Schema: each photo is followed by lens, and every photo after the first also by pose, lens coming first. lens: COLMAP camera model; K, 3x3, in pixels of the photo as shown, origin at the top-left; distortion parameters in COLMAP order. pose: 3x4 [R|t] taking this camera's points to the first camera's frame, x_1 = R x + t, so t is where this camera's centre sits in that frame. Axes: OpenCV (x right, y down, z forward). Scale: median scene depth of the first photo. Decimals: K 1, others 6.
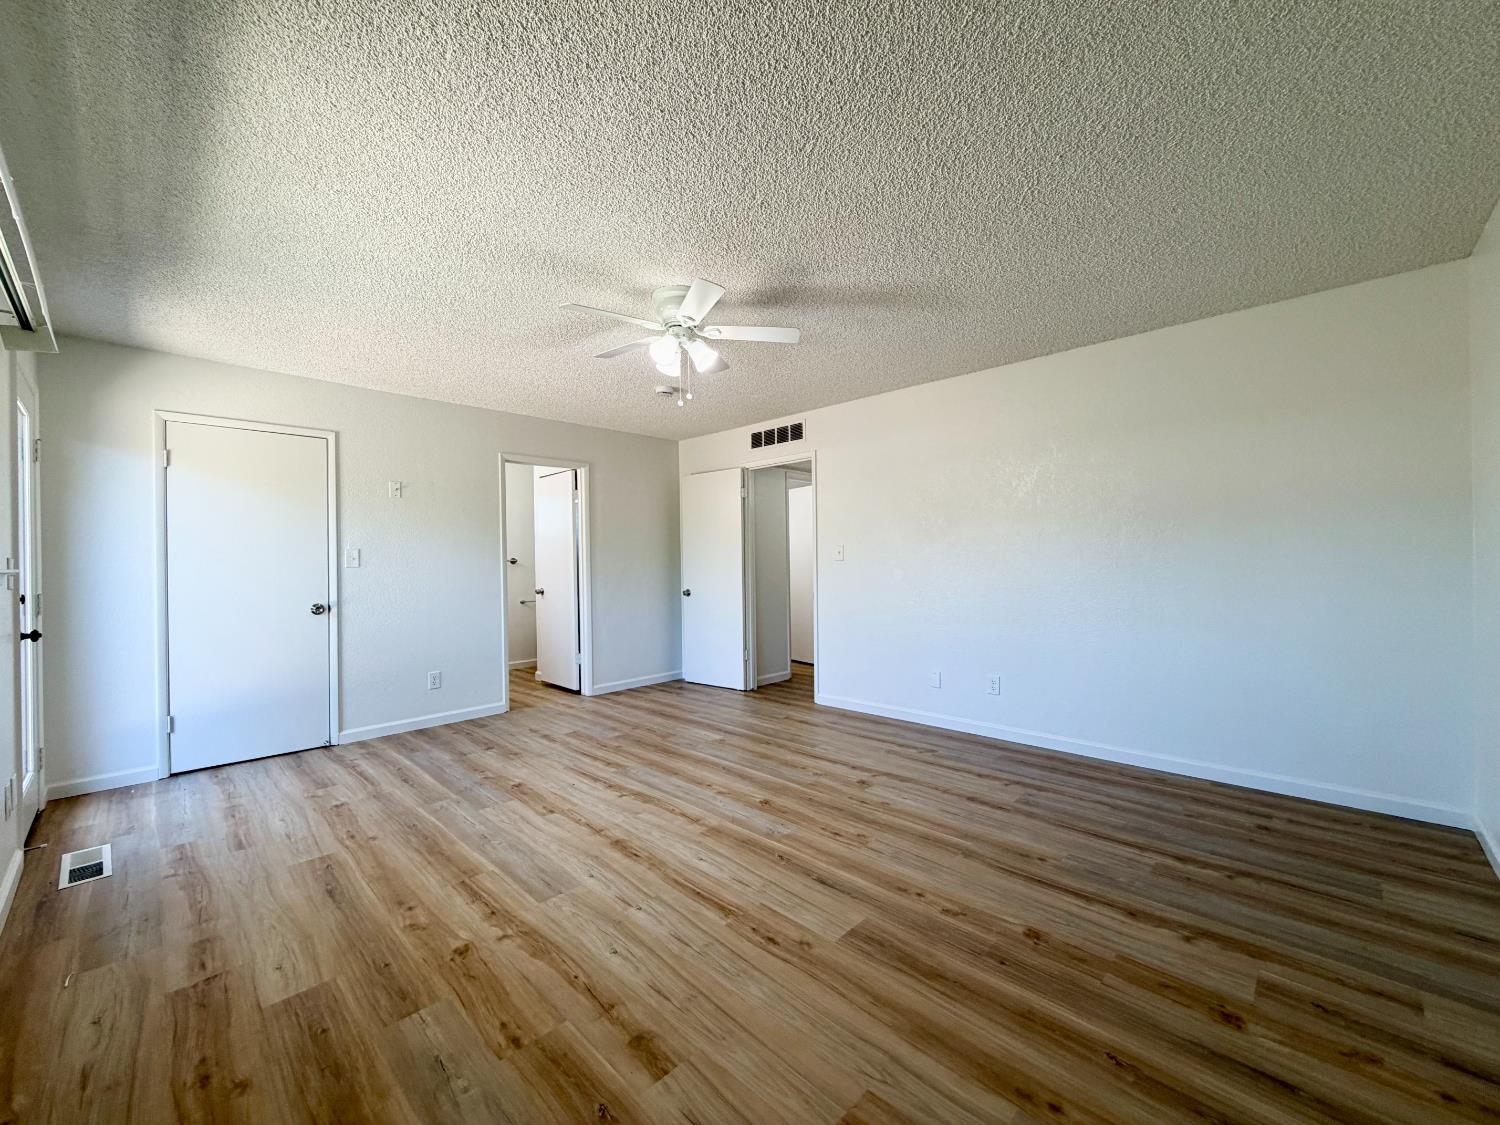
lens RADIAL K [[600.1, 0, 750.4], [0, 600.1, 563.8], [0, 0, 1]] dist [-0.001494, -0.000023]
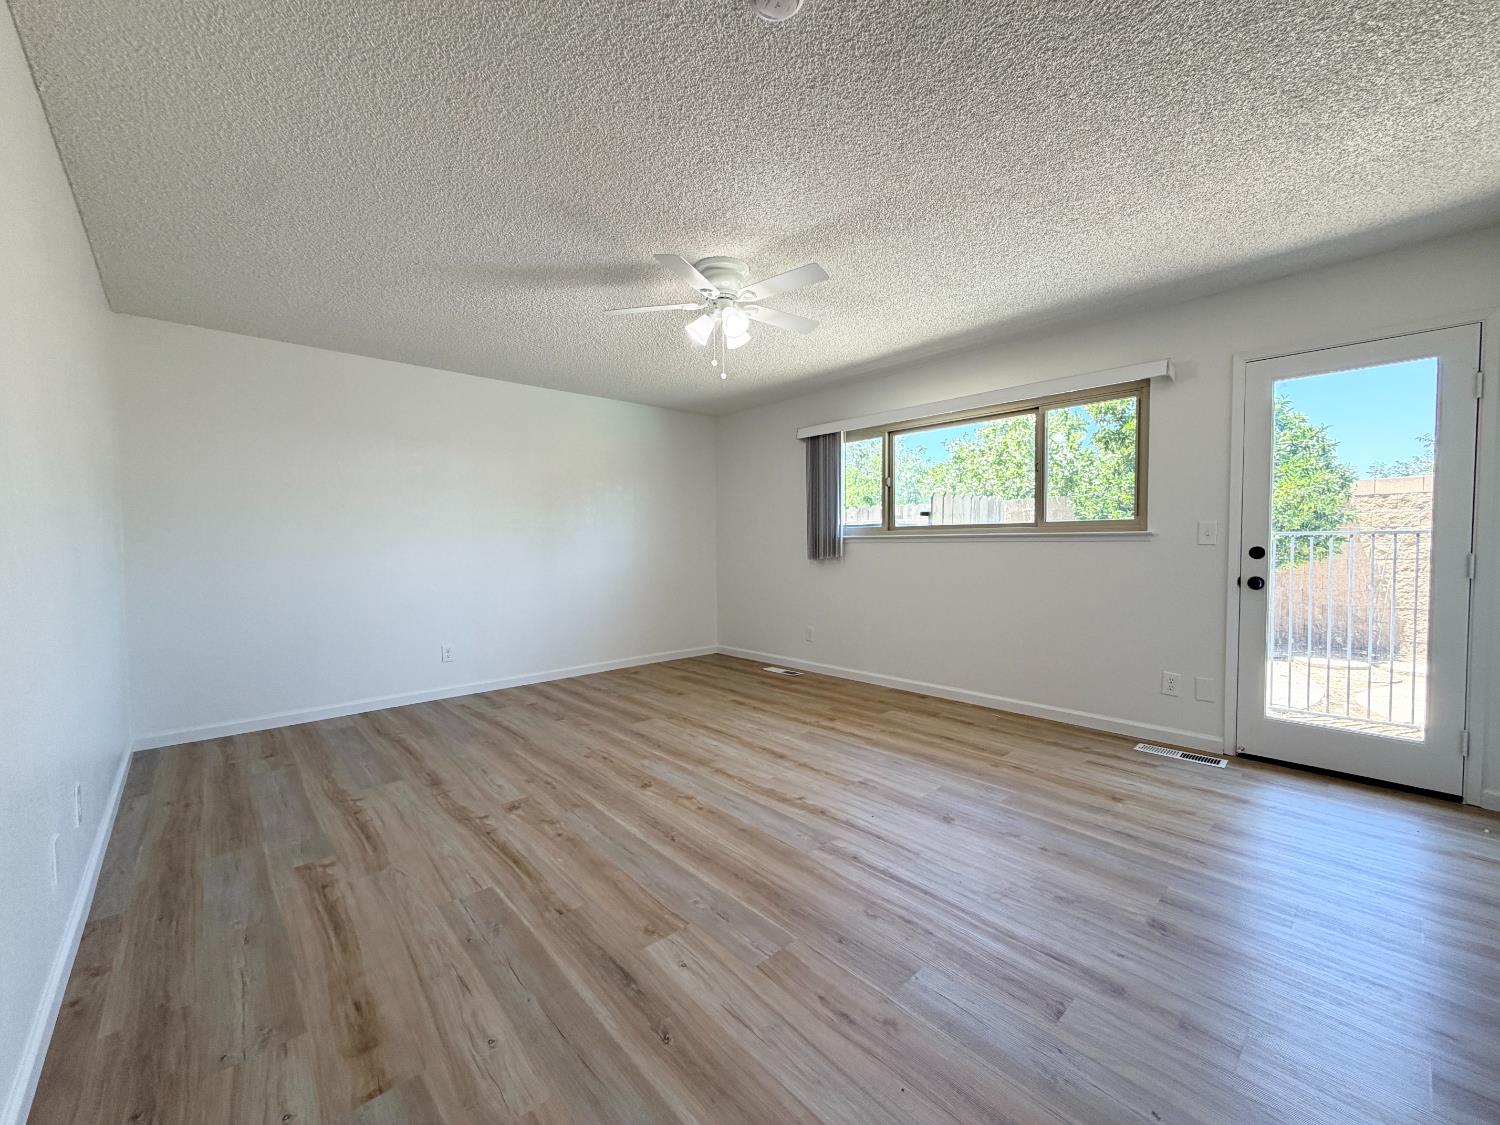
lens RADIAL K [[600.1, 0, 749.9], [0, 600.1, 564.5], [0, 0, 1]] dist [-0.001494, -0.000023]
pose [[-0.998016, 0.018835, 0.060081, -0.221605], [0.021197, 0.999017, 0.038921, 0.010320], [-0.059289, 0.040118, -0.997434, 2.079138]]
